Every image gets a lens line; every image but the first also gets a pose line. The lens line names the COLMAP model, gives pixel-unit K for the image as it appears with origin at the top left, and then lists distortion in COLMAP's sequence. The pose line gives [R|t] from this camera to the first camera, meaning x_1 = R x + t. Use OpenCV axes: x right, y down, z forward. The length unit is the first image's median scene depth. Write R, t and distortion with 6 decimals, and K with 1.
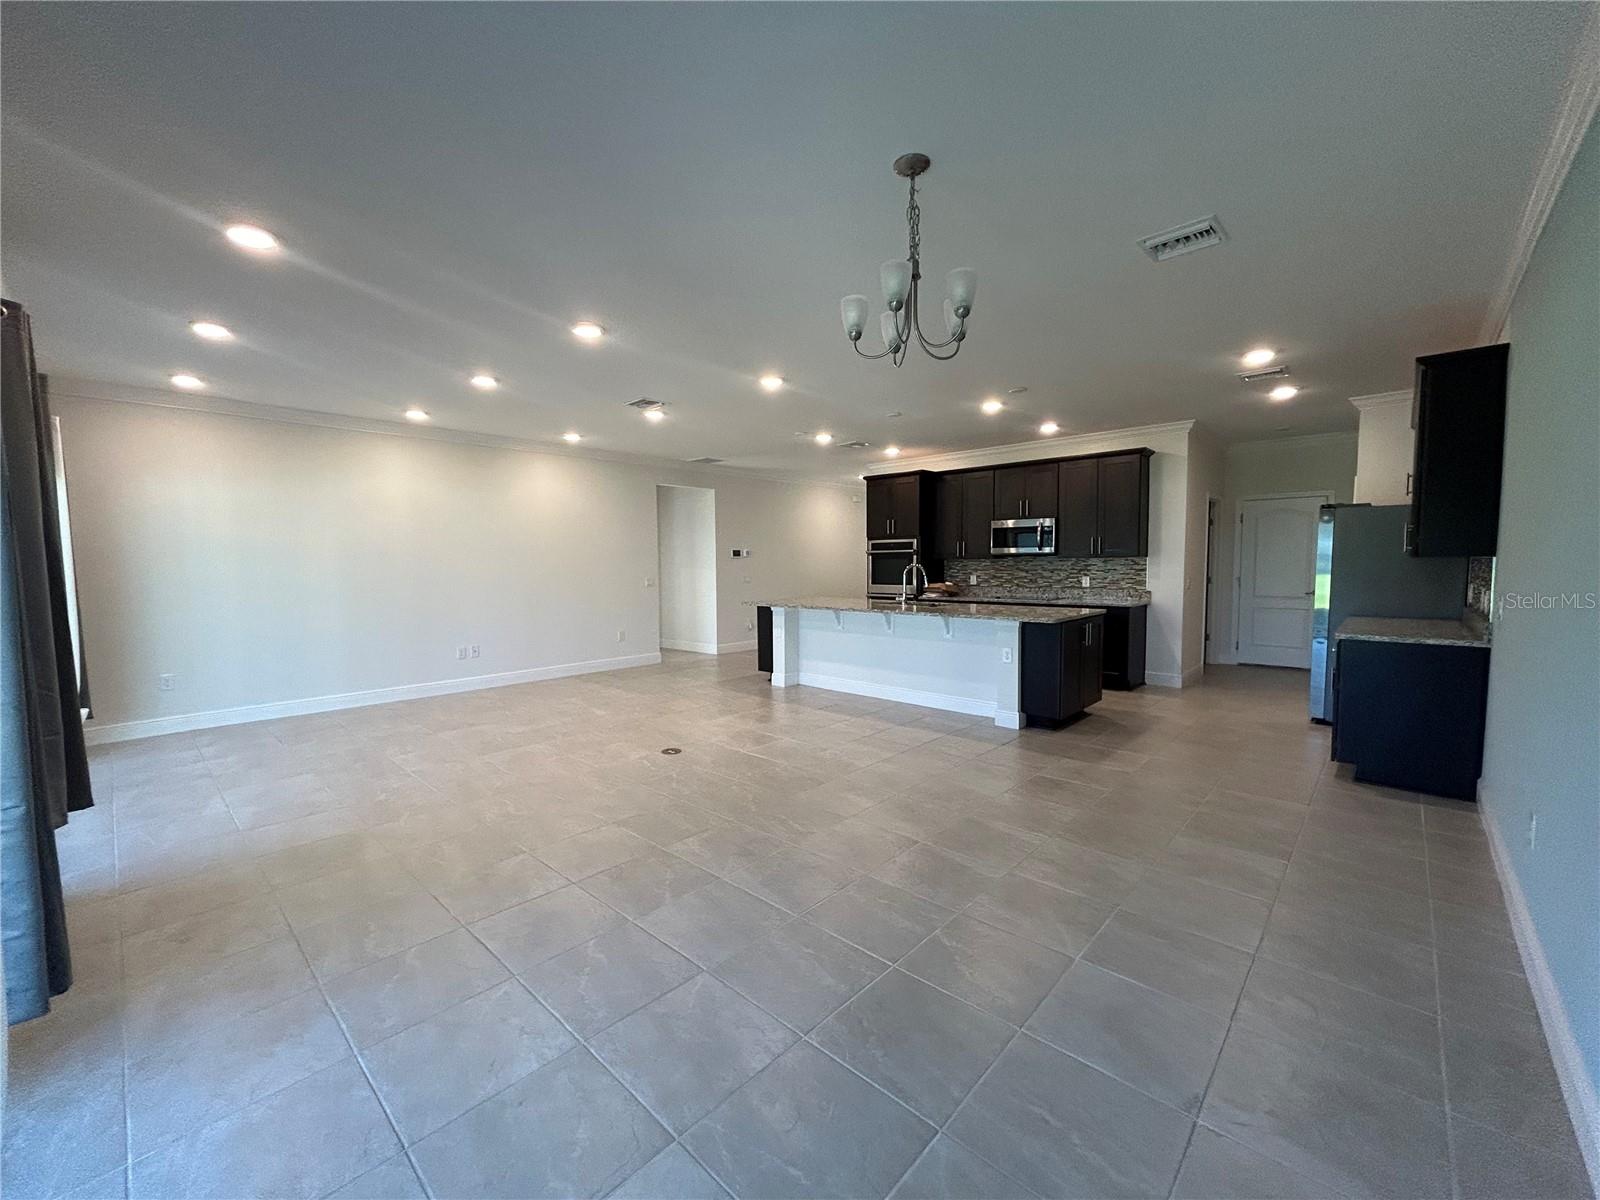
lens RADIAL K [[643.9, 0, 797.1], [0, 643.9, 601.7], [0, 0, 1]] dist [-0.002571, -0.000256]
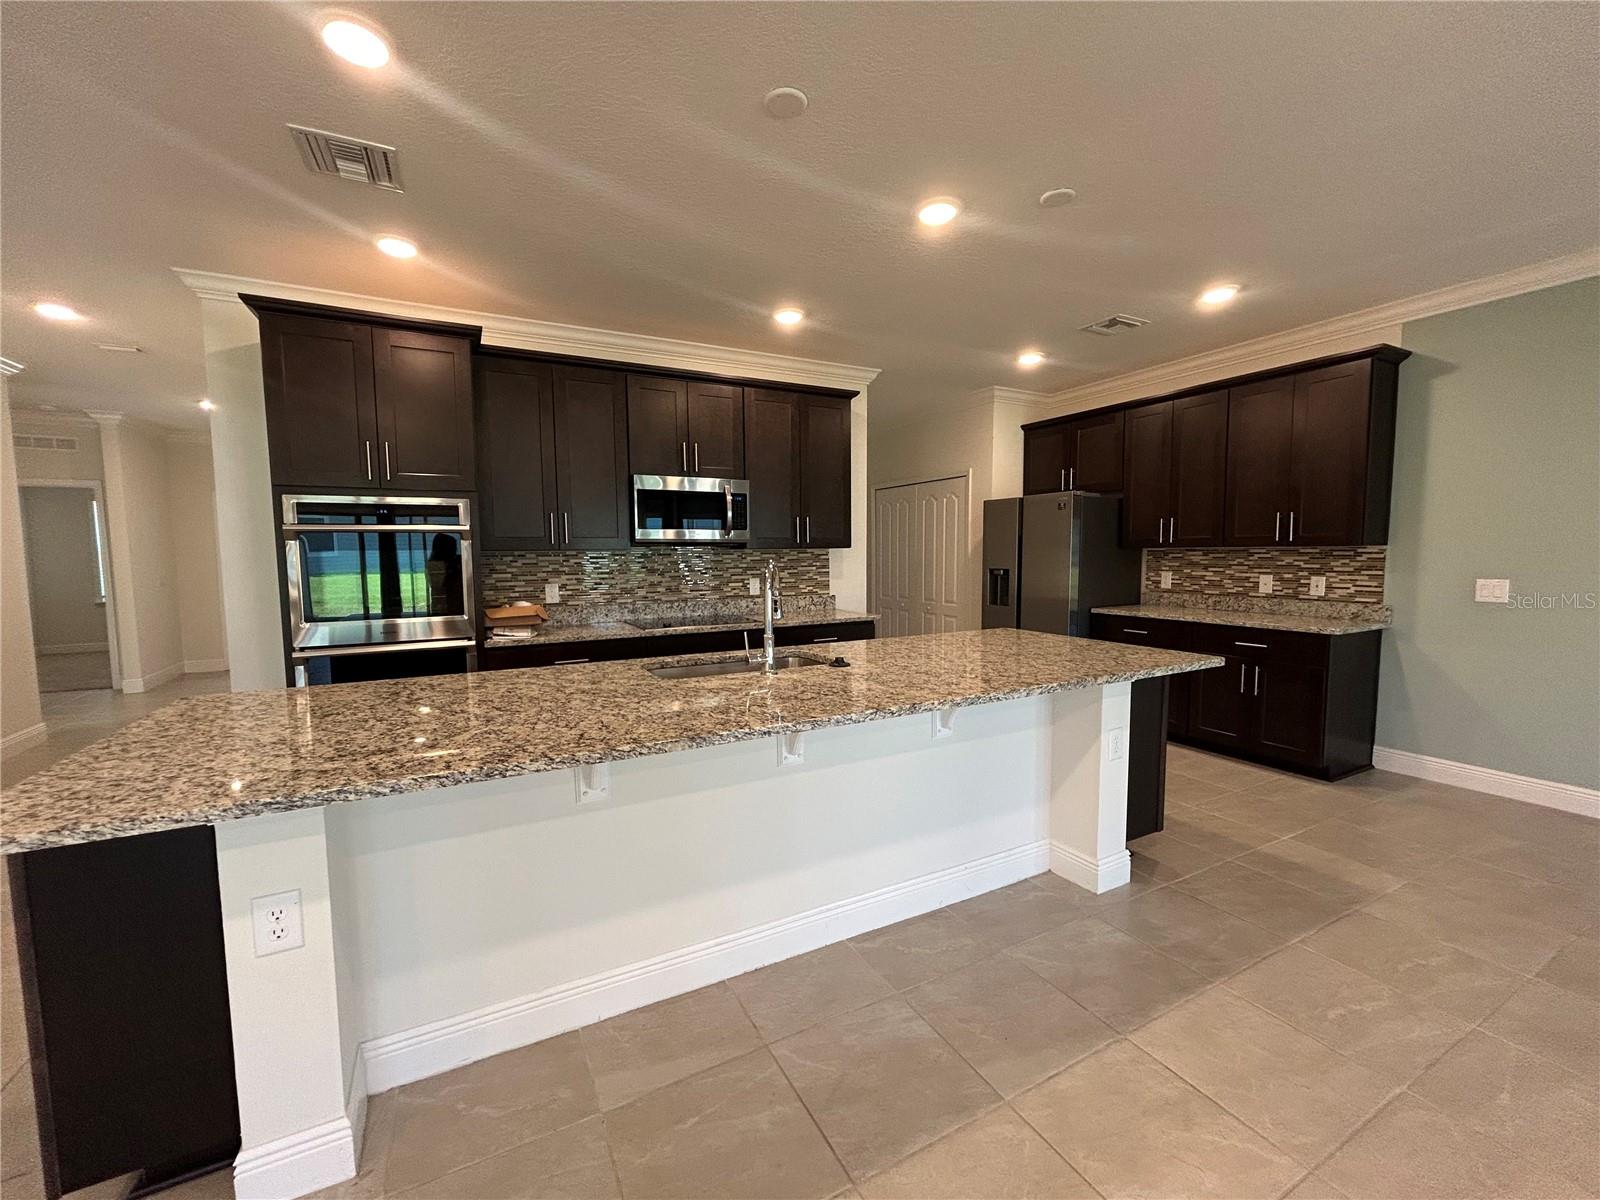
lens RADIAL K [[645.6, 0, 797.1], [0, 645.6, 603.7], [0, 0, 1]] dist [-0.001655, -0.000444]
pose [[0.328783, -0.071088, 0.941726, -0.145237], [0.064184, 0.996539, 0.052818, -0.045736], [-0.942222, 0.043078, 0.332208, 0.755361]]
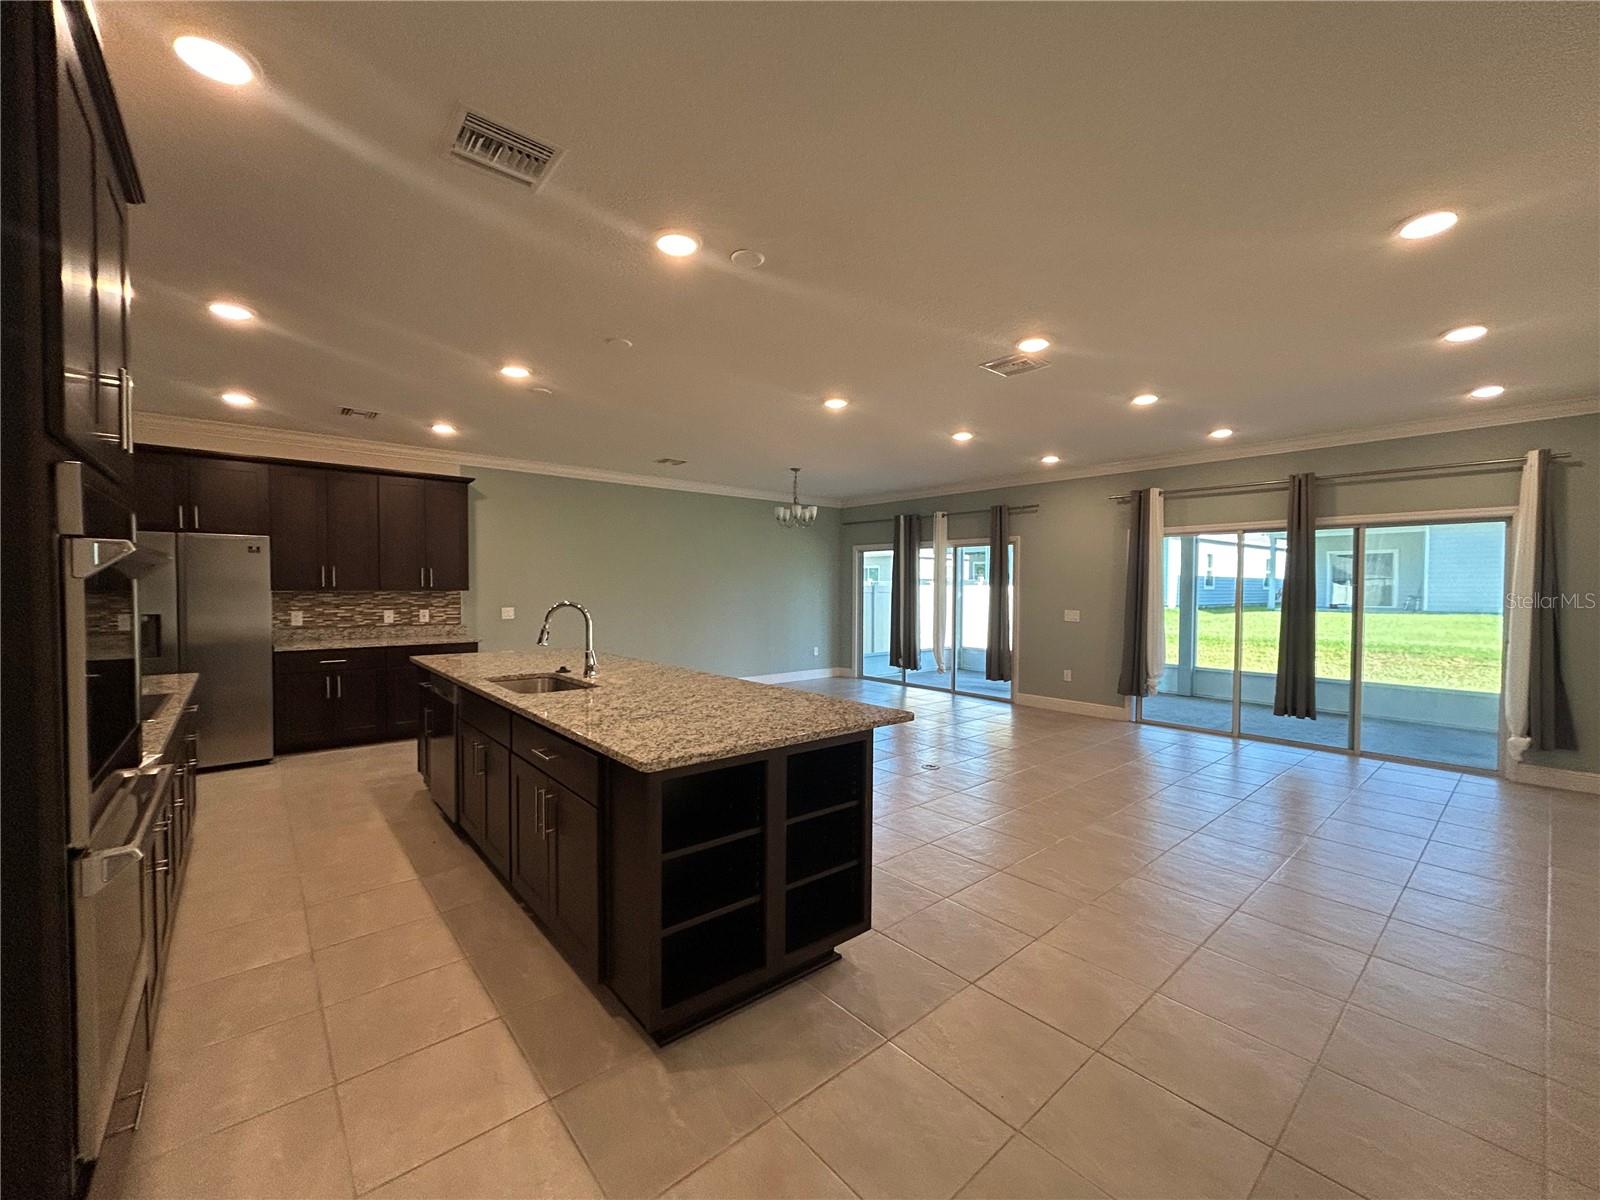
lens RADIAL K [[643.9, 0, 797.1], [0, 643.9, 601.7], [0, 0, 1]] dist [-0.002571, -0.000256]
pose [[-0.993334, 0.002414, 0.115247, -0.062910], [0.011952, 0.996549, 0.082145, -0.087359], [-0.114651, 0.082974, -0.989935, 1.323573]]
